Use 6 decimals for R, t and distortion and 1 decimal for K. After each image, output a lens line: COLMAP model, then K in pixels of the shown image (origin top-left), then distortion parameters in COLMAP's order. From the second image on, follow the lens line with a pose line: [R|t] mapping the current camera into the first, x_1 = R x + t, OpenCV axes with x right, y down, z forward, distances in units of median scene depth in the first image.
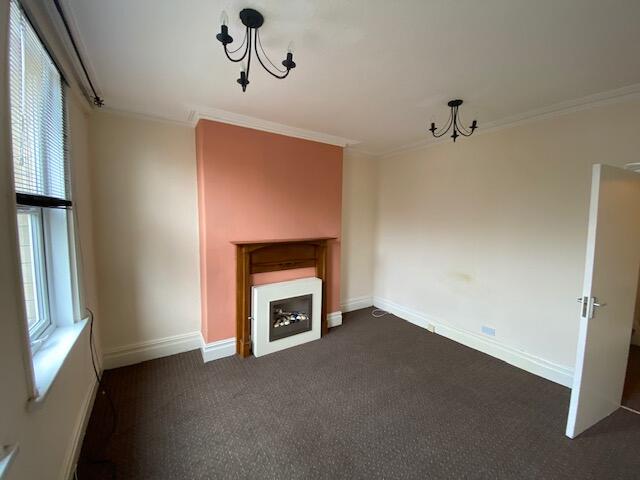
lens RADIAL K [[260.0, 0, 320.4], [0, 260.0, 236.0], [0, 0, 1]] dist [0.023112, -0.022222]
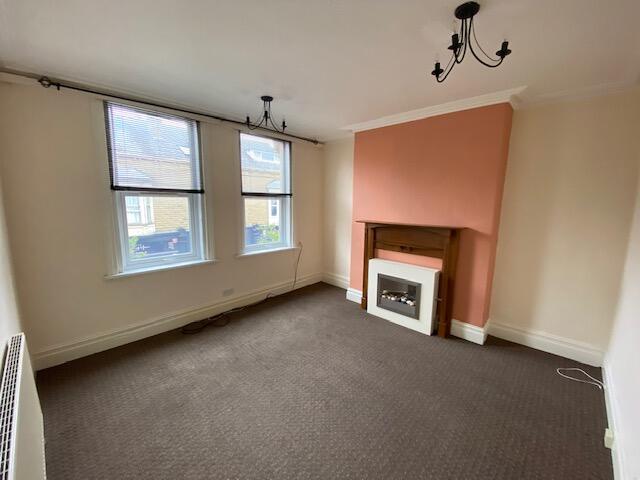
lens RADIAL K [[255.1, 0, 323.1], [0, 255.1, 242.8], [0, 0, 1]] dist [0.000428, -0.020214]
pose [[0.228496, 0.148835, -0.962101, 0.841148], [-0.087672, 0.987375, 0.131923, -0.016495], [0.969589, 0.054205, 0.238660, 0.469942]]
